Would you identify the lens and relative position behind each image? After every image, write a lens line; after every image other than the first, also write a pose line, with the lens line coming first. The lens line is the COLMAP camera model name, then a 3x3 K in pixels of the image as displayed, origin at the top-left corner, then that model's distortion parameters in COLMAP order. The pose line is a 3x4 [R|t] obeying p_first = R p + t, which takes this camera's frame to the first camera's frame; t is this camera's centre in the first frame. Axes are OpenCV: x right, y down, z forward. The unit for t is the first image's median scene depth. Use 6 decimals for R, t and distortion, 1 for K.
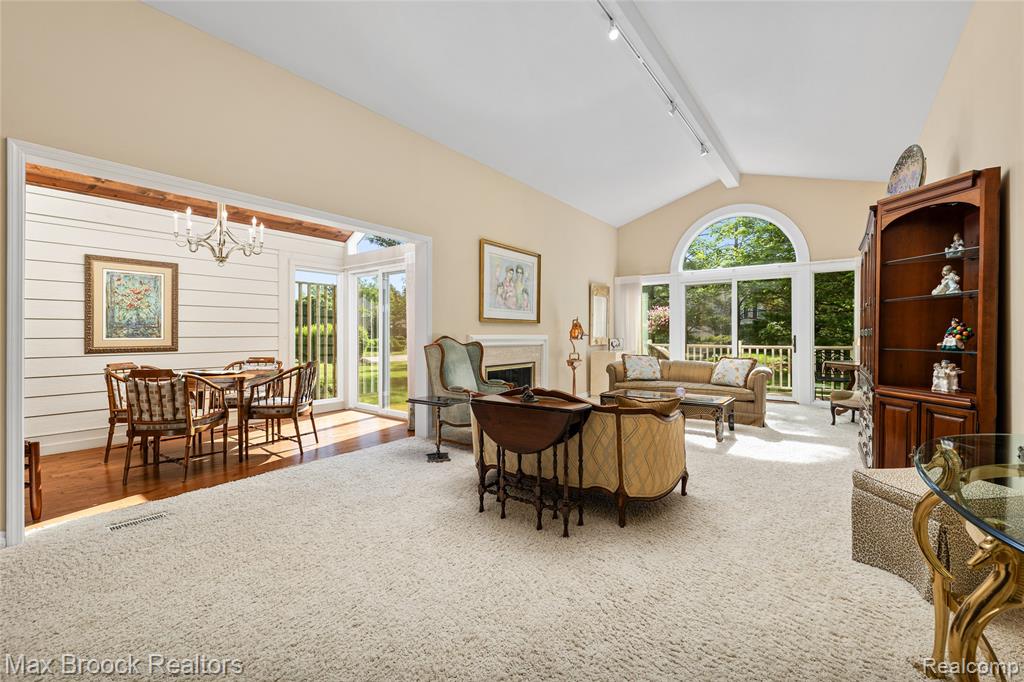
lens RADIAL K [[417.1, 0, 512.0], [0, 417.1, 341.0], [0, 0, 1]] dist [0.000655, -0.000033]
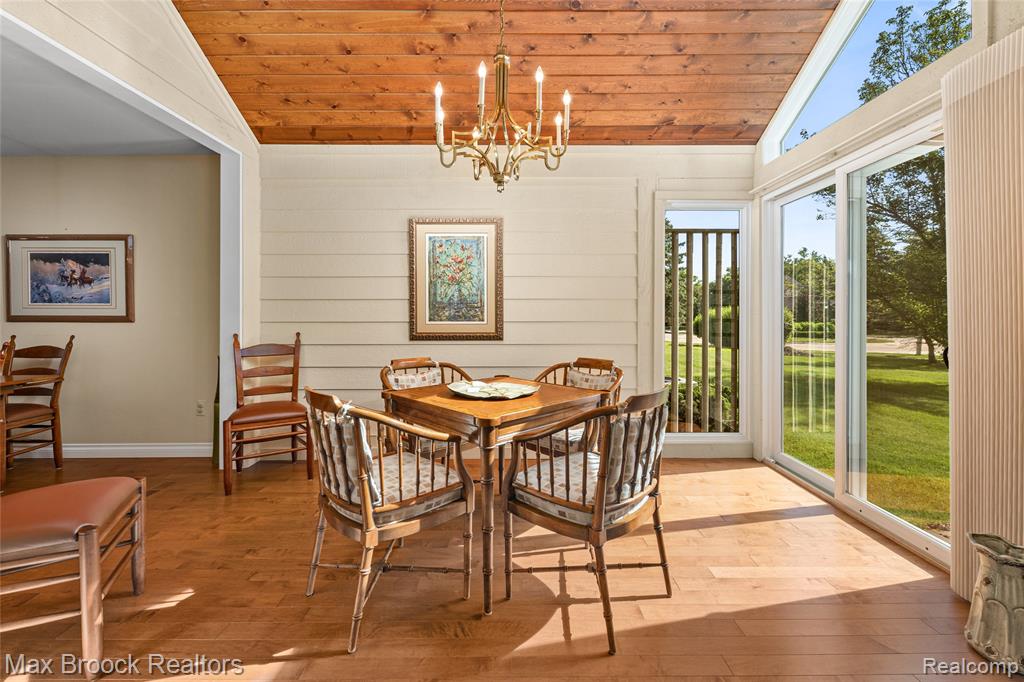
lens RADIAL K [[381.6, 0, 542.4], [0, 381.6, 312.5], [0, 0, 1]] dist [-0.000919, -0.000067]
pose [[0.611714, -0.001762, -0.791077, -0.251655], [-0.014302, 0.999809, -0.013286, -0.016156], [0.790949, 0.019441, 0.611573, 0.674397]]
